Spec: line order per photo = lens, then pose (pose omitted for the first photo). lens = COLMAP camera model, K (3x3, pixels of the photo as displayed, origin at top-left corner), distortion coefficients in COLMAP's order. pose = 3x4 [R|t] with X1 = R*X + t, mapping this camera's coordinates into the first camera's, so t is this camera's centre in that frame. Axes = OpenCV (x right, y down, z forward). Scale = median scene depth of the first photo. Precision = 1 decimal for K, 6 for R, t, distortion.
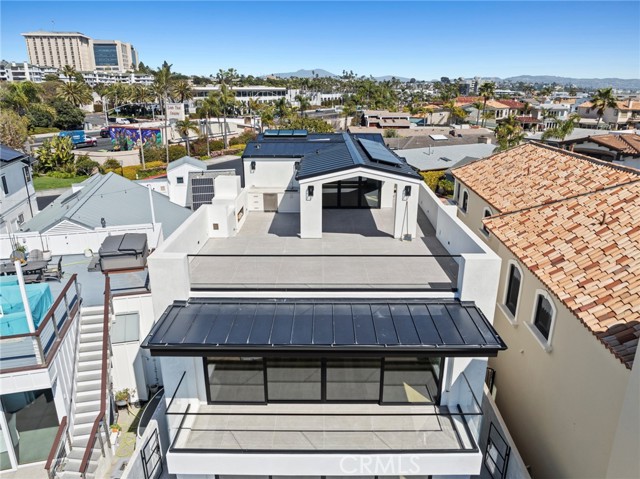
lens RADIAL K [[453.0, 0, 323.6], [0, 453.0, 237.2], [0, 0, 1]] dist [-0.057443, 0.030450]
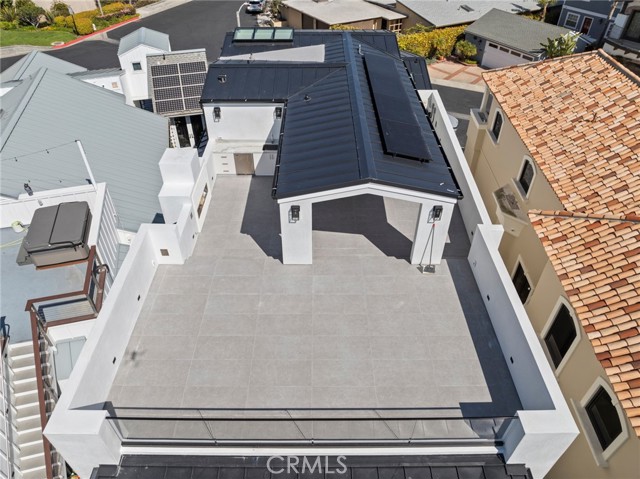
lens RADIAL K [[453.0, 0, 323.6], [0, 453.0, 237.2], [0, 0, 1]] dist [-0.057443, 0.030450]
pose [[0.999955, -0.000116, 0.009520, 0.005828], [-0.003437, 0.928105, 0.372303, -0.240772], [-0.008879, -0.372319, 0.928062, 0.261943]]
